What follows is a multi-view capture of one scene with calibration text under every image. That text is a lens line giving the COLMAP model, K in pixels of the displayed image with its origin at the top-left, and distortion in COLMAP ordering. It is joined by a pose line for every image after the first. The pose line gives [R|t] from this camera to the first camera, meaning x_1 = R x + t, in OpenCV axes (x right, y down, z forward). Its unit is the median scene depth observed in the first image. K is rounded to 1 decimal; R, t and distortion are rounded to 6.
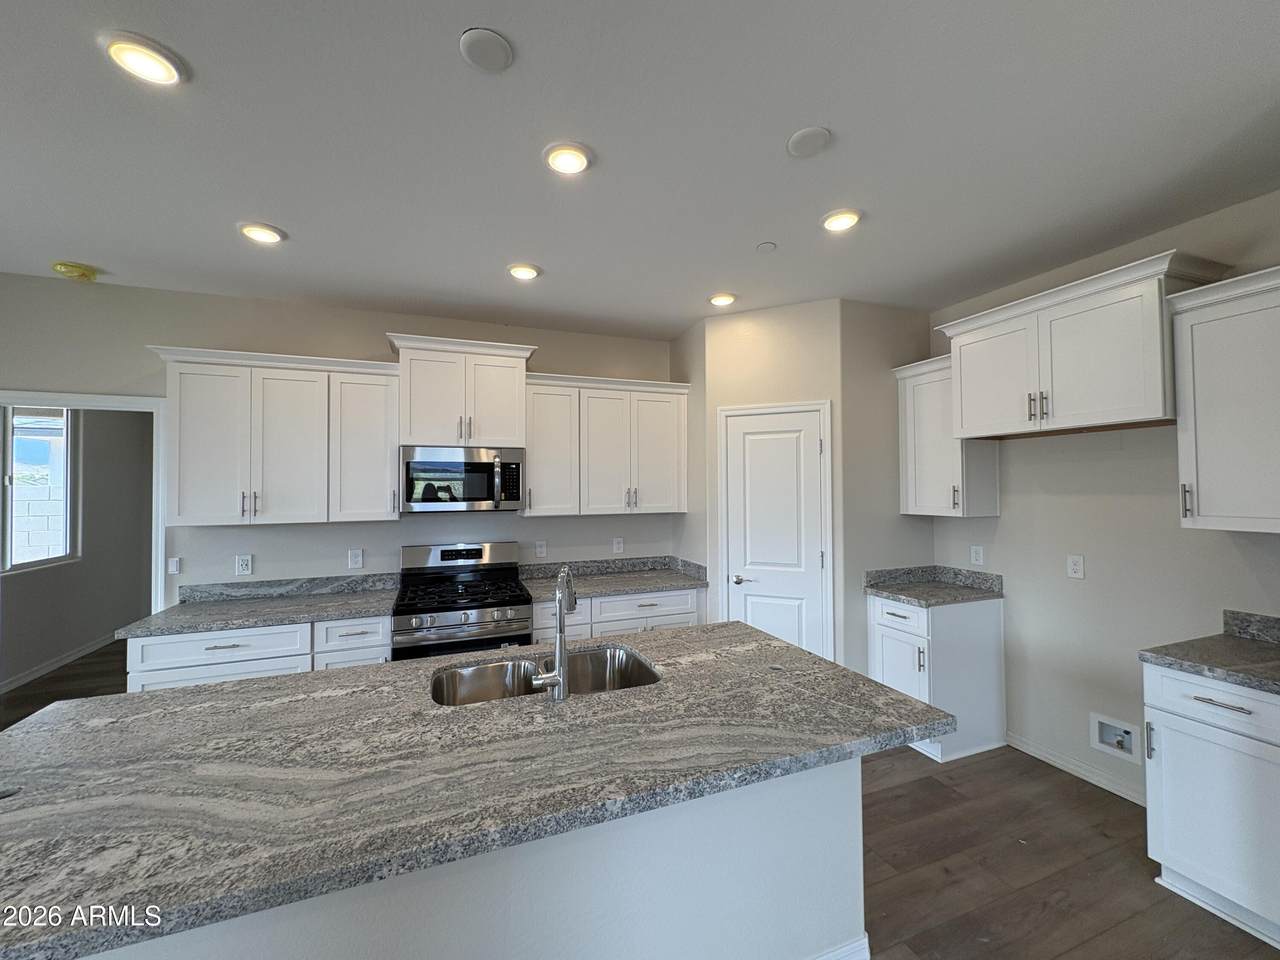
lens RADIAL K [[511.9, 0, 639.5], [0, 511.9, 478.6], [0, 0, 1]] dist [0.001422, -0.000059]
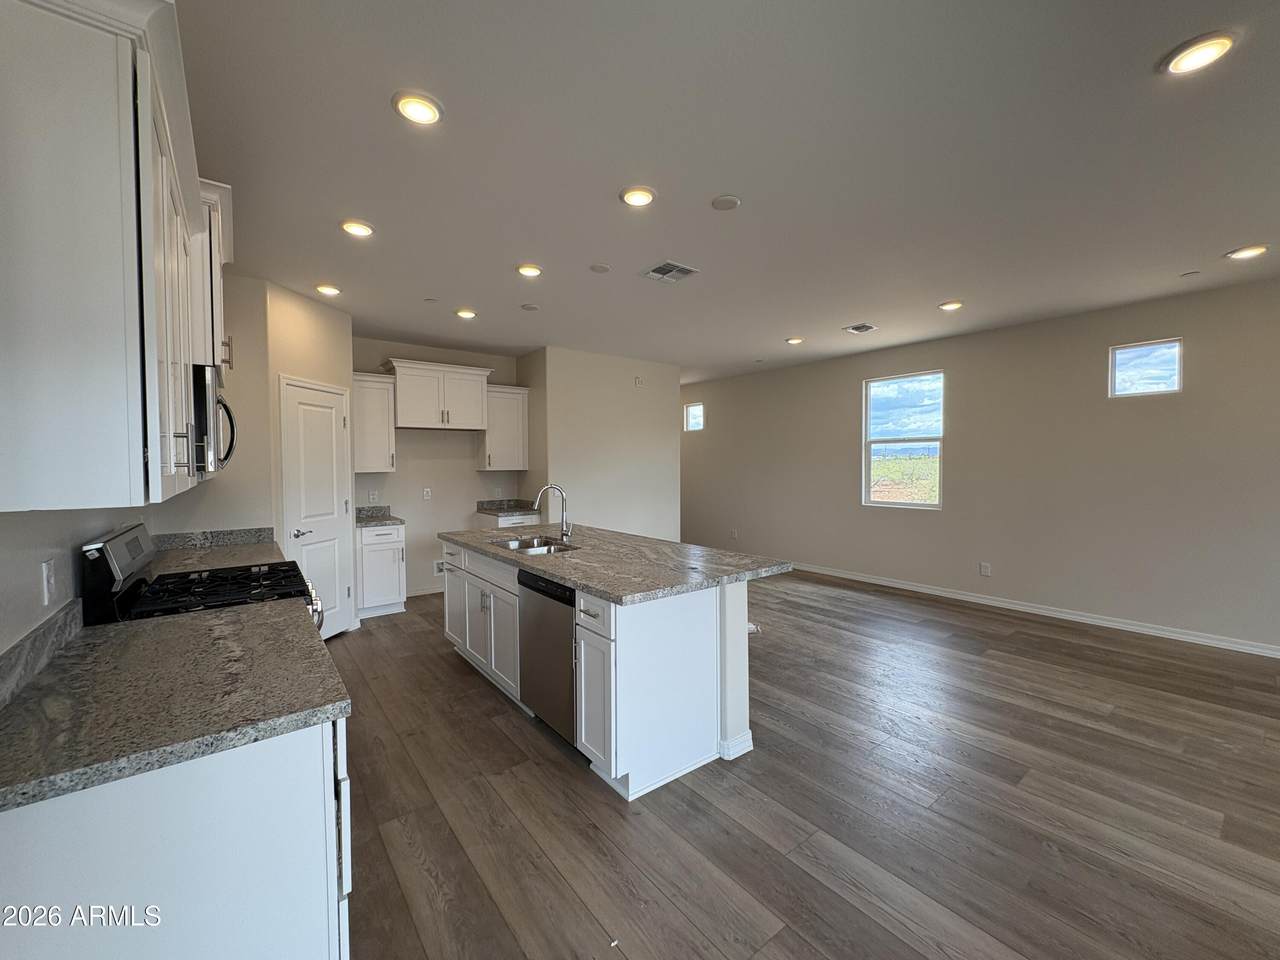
lens RADIAL K [[511.9, 0, 638.0], [0, 511.9, 478.8], [0, 0, 1]] dist [0.001422, -0.000059]
pose [[-0.288095, -0.018798, 0.957417, -1.253238], [-0.006746, 0.999822, 0.017601, 0.061511], [-0.957578, -0.001388, -0.288170, 0.707618]]
